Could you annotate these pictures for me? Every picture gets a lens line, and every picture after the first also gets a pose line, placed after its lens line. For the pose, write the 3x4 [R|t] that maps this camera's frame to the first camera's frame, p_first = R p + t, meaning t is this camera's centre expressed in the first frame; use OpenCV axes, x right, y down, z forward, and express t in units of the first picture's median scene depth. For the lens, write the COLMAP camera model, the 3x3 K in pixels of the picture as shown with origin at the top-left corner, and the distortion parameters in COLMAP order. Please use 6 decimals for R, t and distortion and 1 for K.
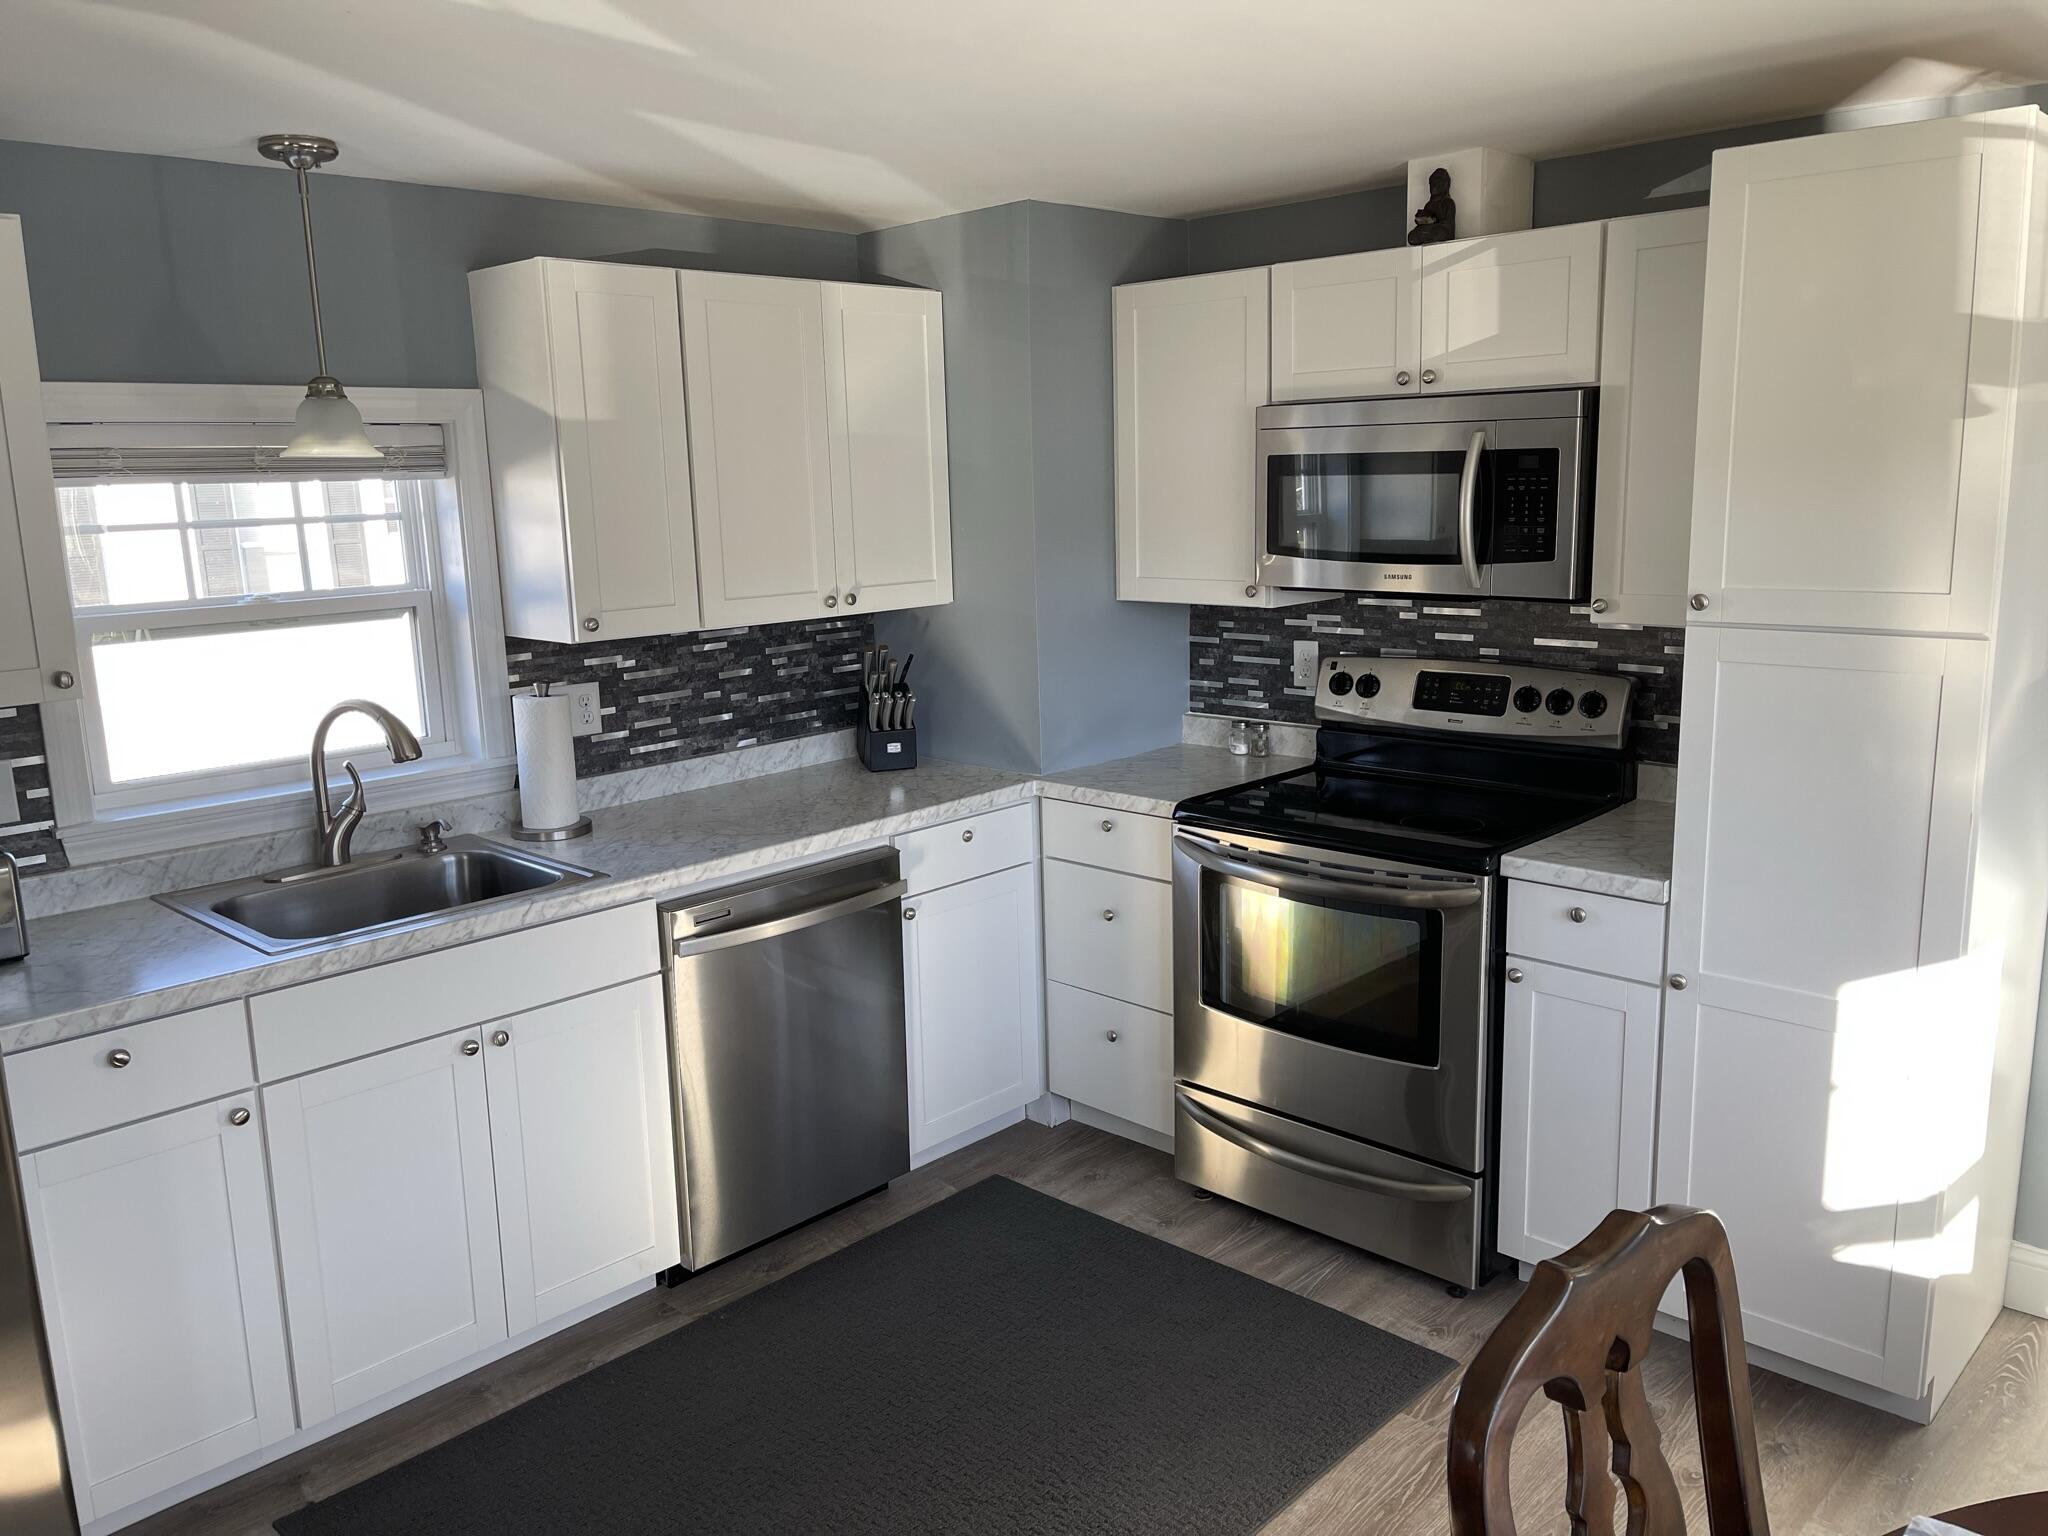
lens RADIAL K [[1546.4, 0, 1049.1], [0, 1546.4, 766.6], [0, 0, 1]] dist [0.060514, -0.084755]
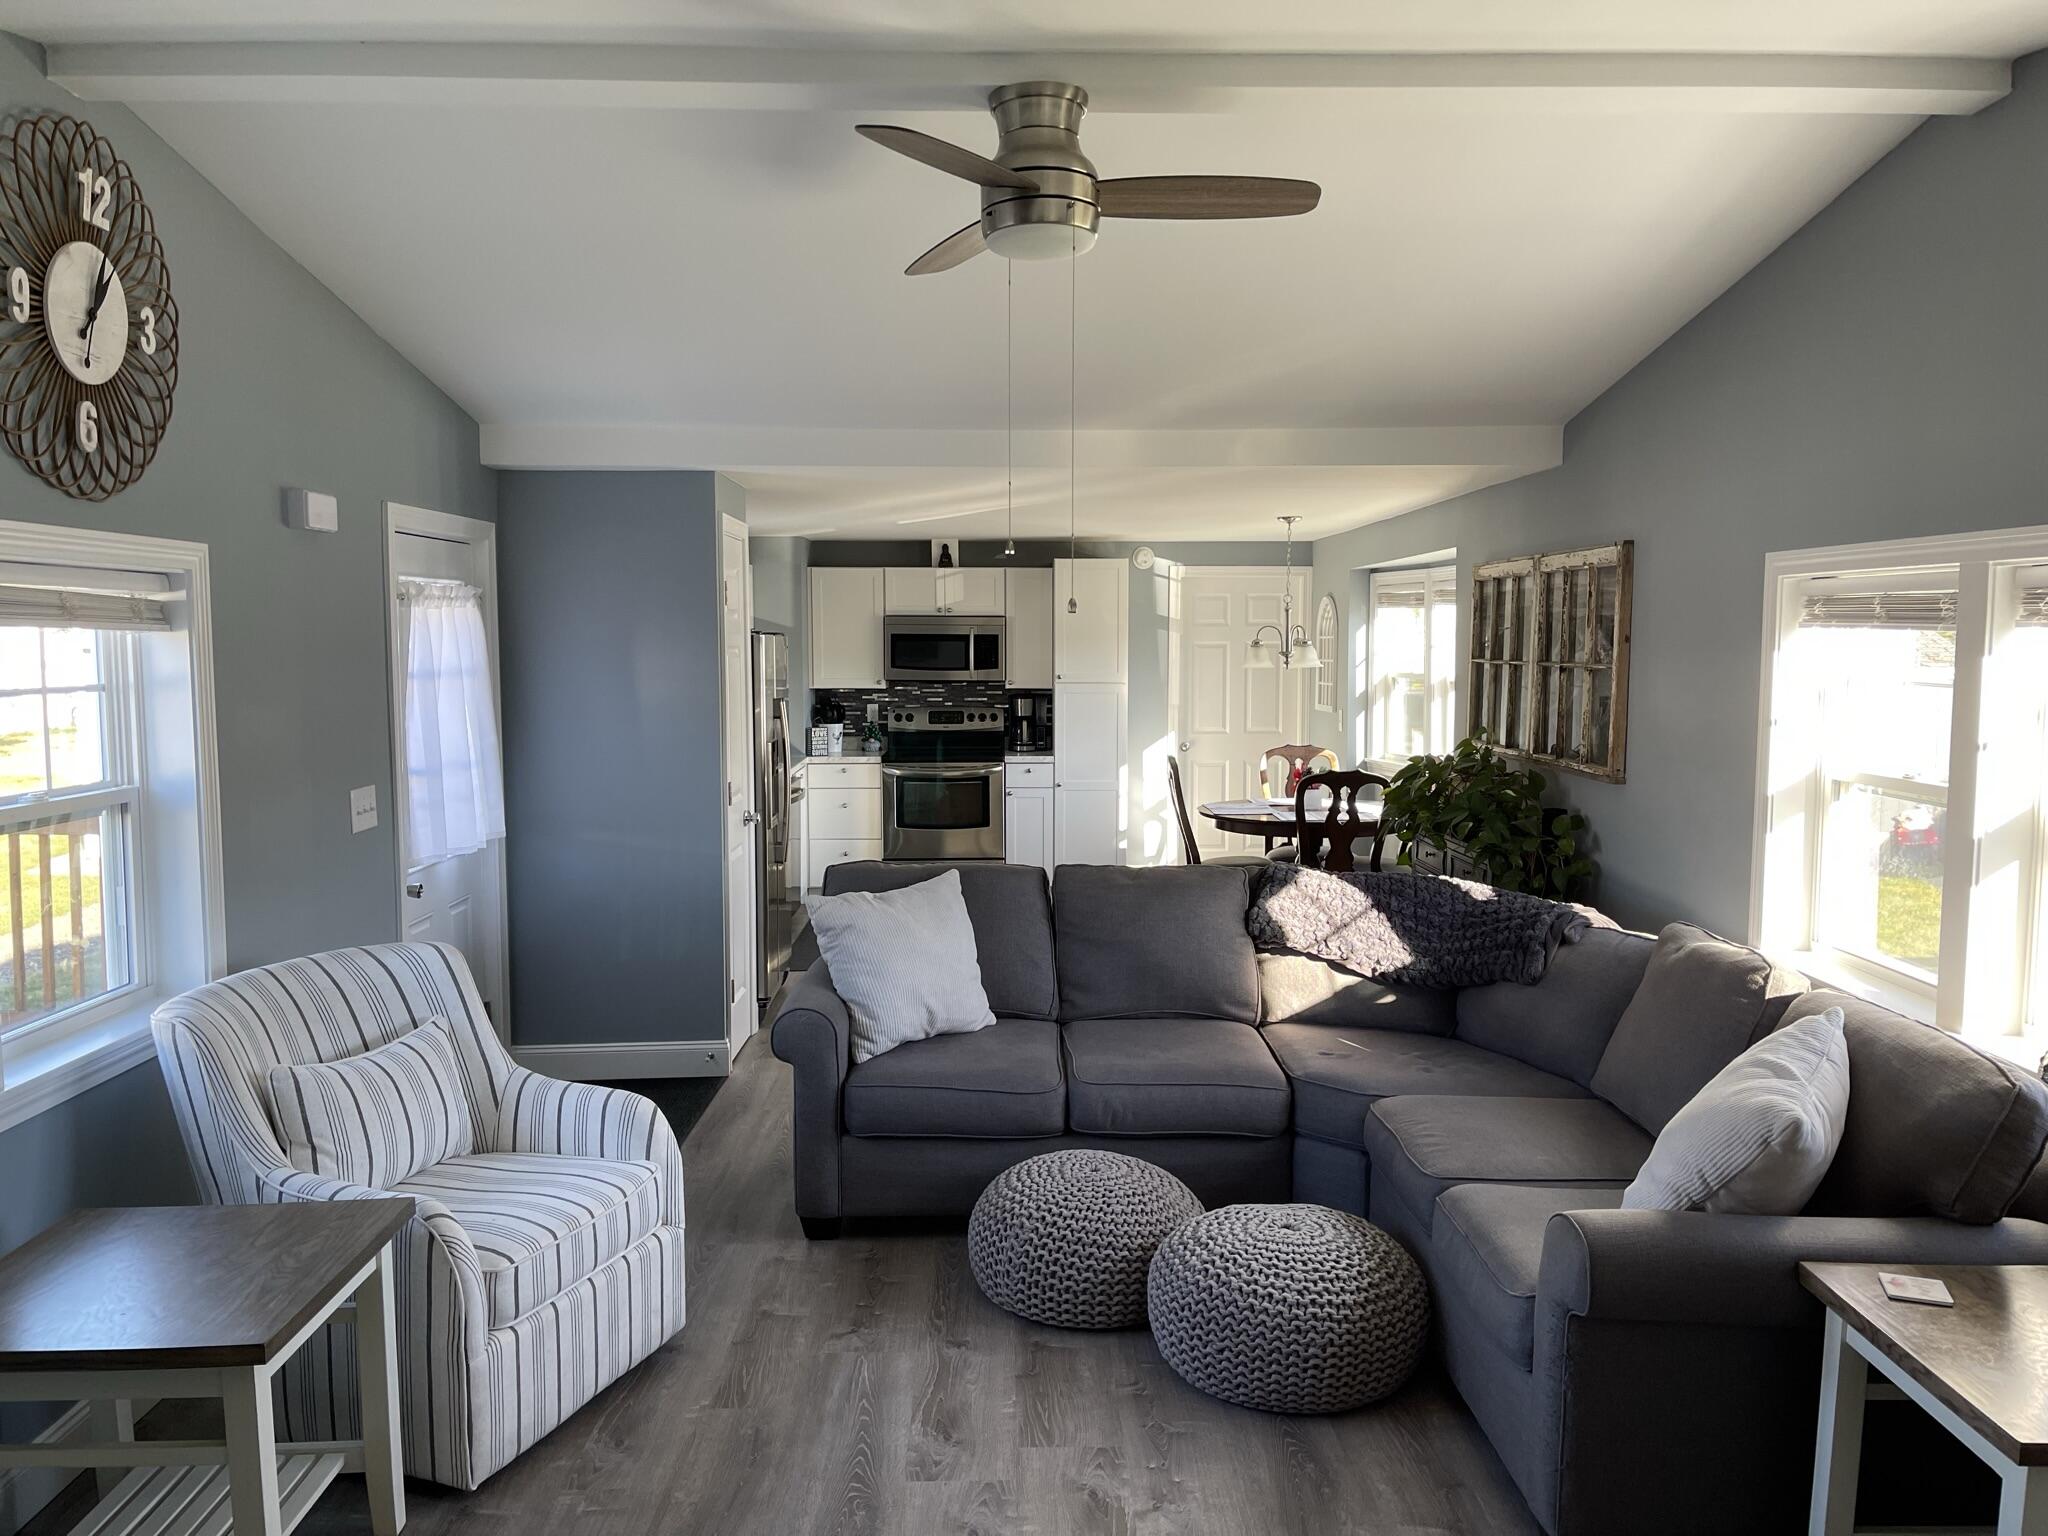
lens RADIAL K [[1538.6, 0, 1024.0], [0, 1538.6, 768.0], [0, 0, 1]] dist [0.081469, -0.112594]
pose [[0.718777, -0.036242, 0.694295, -1.562678], [0.115542, 0.990980, -0.067886, 0.247856], [-0.685572, 0.129015, 0.716482, -1.089508]]
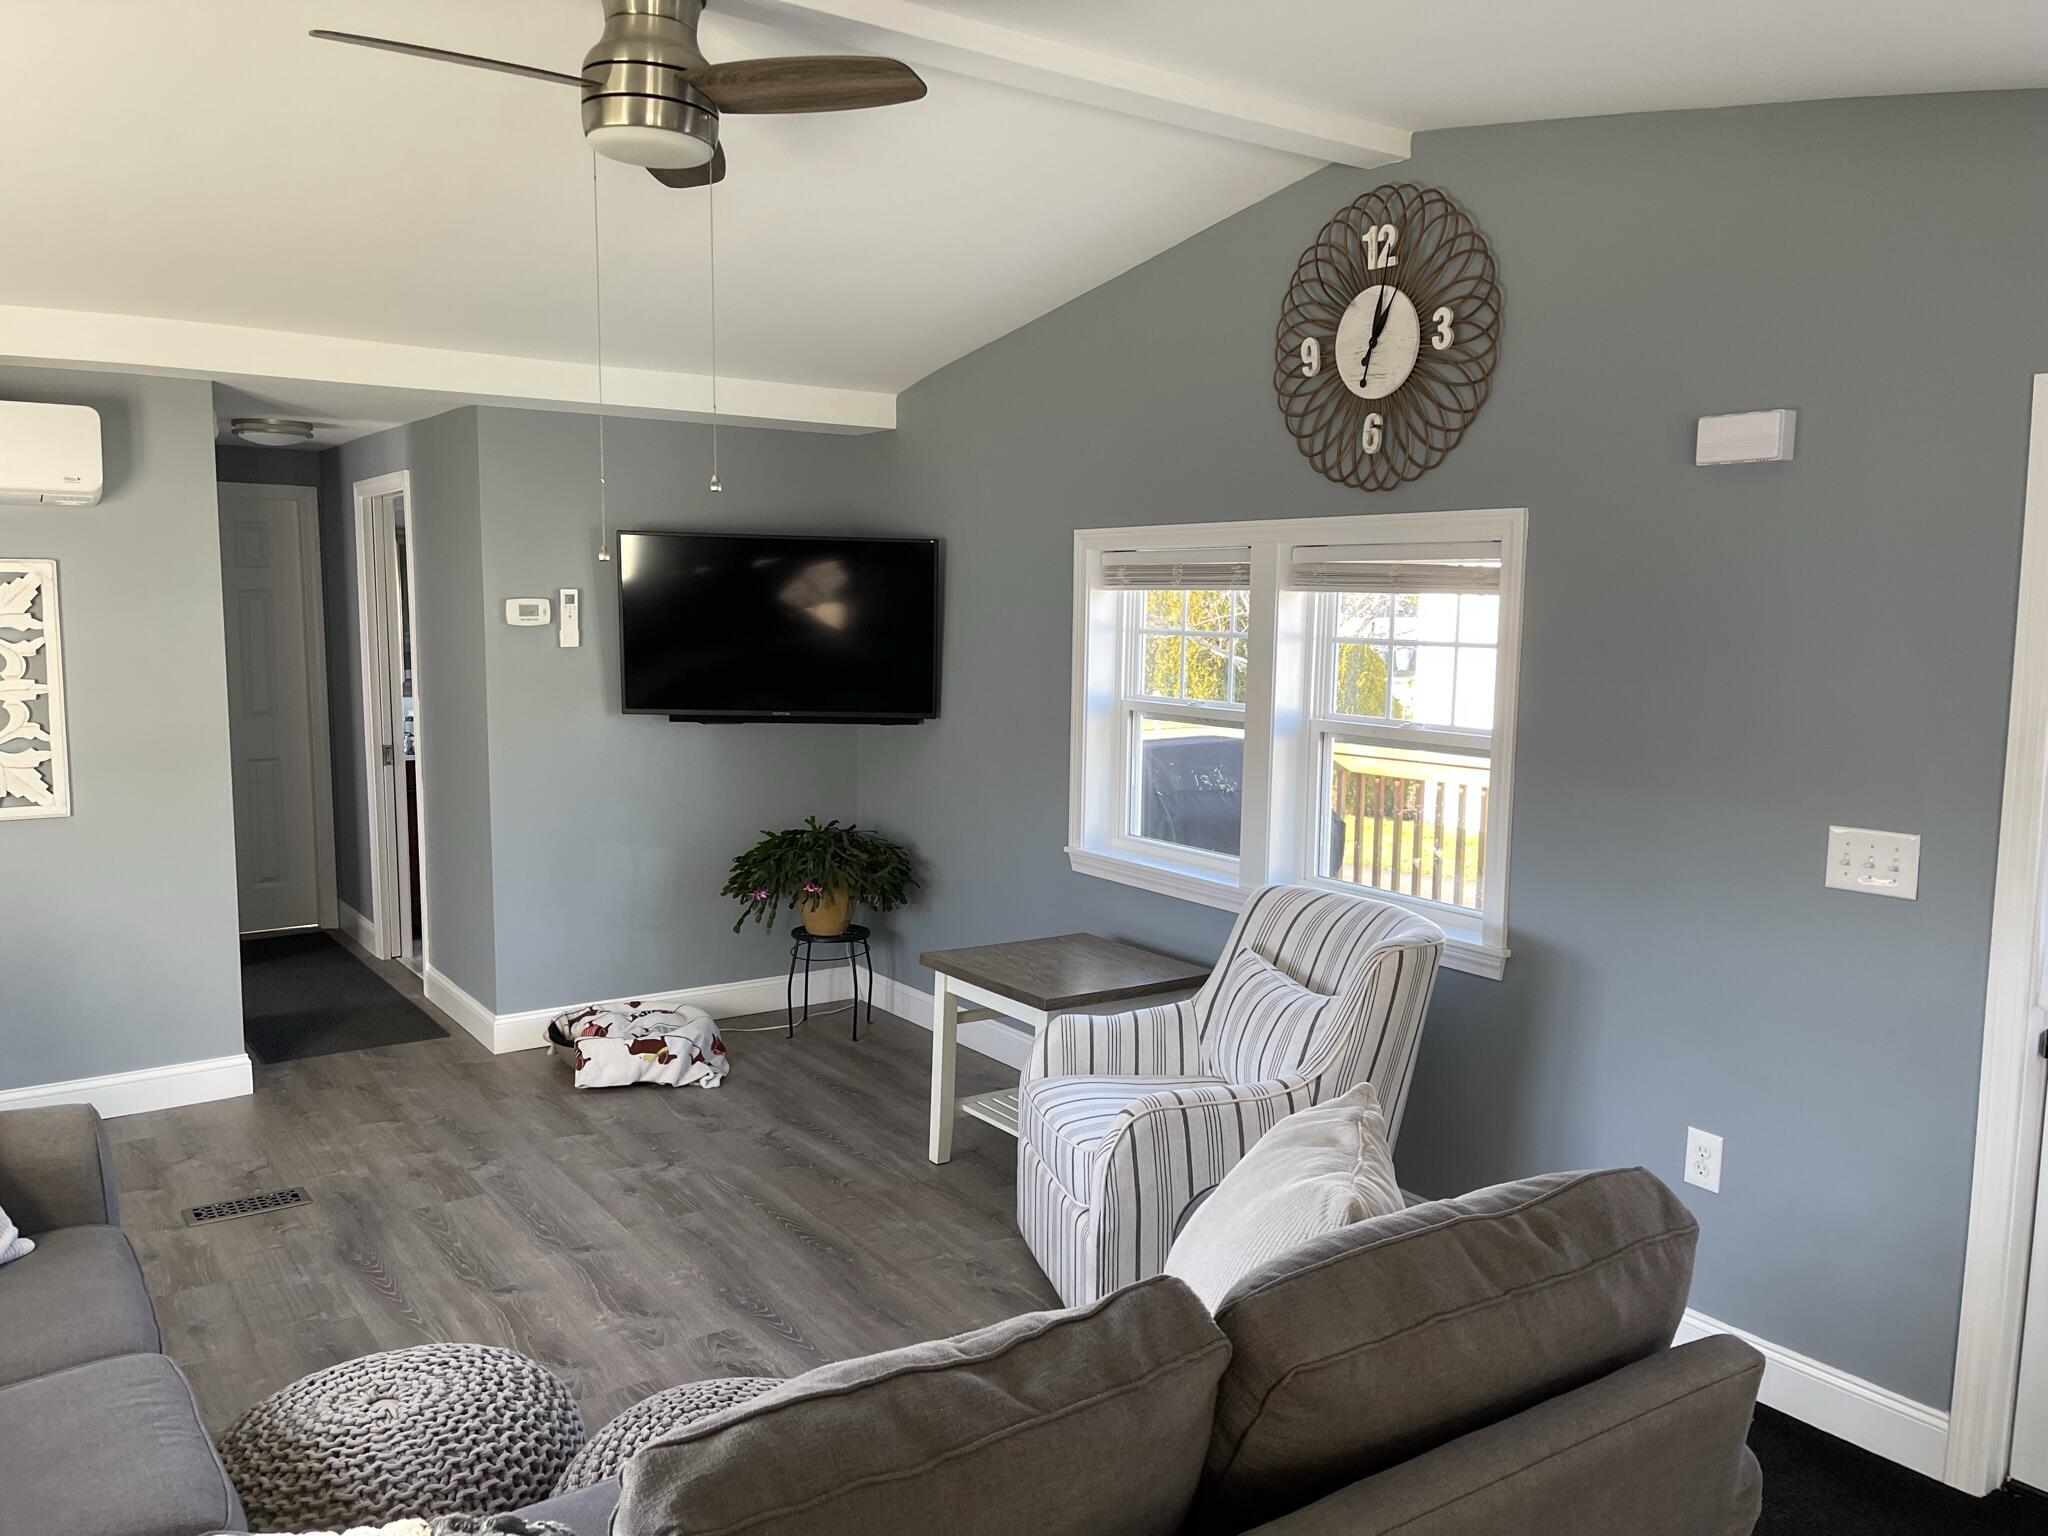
lens RADIAL K [[1546.4, 0, 1049.1], [0, 1546.4, 766.6], [0, 0, 1]] dist [0.060514, -0.084755]
pose [[-0.182222, 0.125826, -0.975173, -0.191241], [-0.196085, 0.967206, 0.161439, 0.037505], [0.963507, 0.220635, -0.151573, -0.142807]]
